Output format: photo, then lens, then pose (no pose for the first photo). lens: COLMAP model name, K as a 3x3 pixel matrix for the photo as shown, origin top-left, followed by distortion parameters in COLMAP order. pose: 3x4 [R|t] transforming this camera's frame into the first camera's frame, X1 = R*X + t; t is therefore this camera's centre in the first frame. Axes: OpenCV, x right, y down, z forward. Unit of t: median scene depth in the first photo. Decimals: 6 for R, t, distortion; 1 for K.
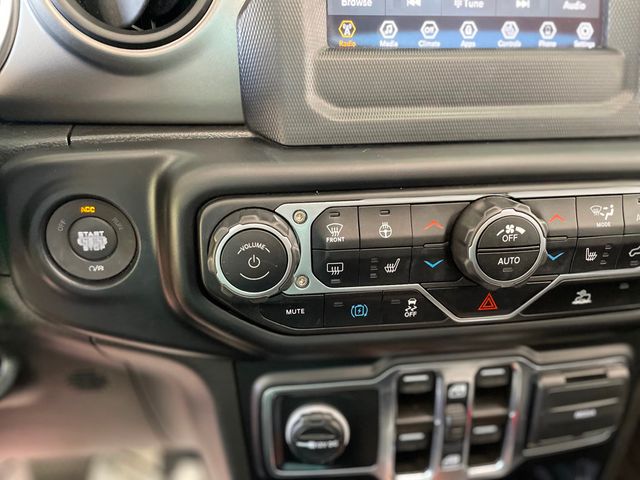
lens RADIAL K [[484.8, 0, 320.0], [0, 484.8, 240.0], [0, 0, 1]] dist [0.096769, -0.151082]
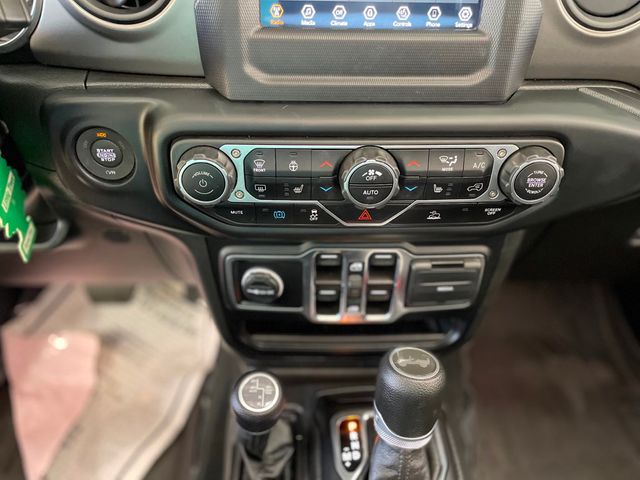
lens RADIAL K [[484.8, 0, 320.0], [0, 484.8, 240.0], [0, 0, 1]] dist [0.096769, -0.151082]
pose [[0.994123, 0.081661, -0.071068, 0.317107], [-0.057440, 0.954353, 0.293107, -0.228133], [0.091760, -0.287302, 0.953435, -0.453769]]
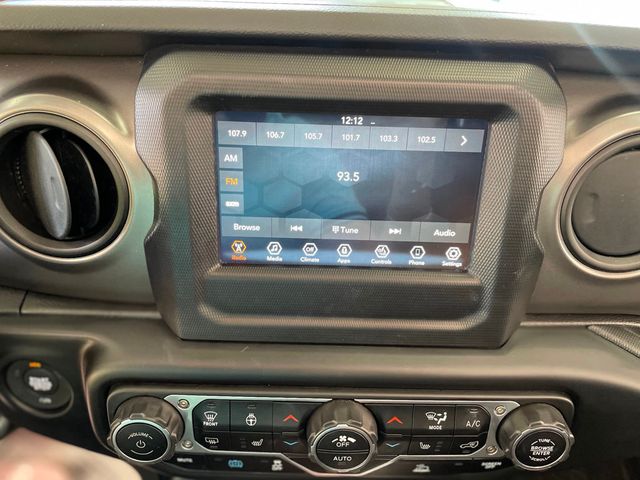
lens RADIAL K [[484.8, 0, 320.0], [0, 484.8, 240.0], [0, 0, 1]] dist [0.096769, -0.151082]
pose [[0.990620, 0.099579, -0.093576, 0.355286], [-0.081567, 0.980329, 0.179728, -0.664830], [0.109633, -0.170409, 0.979256, -0.132897]]
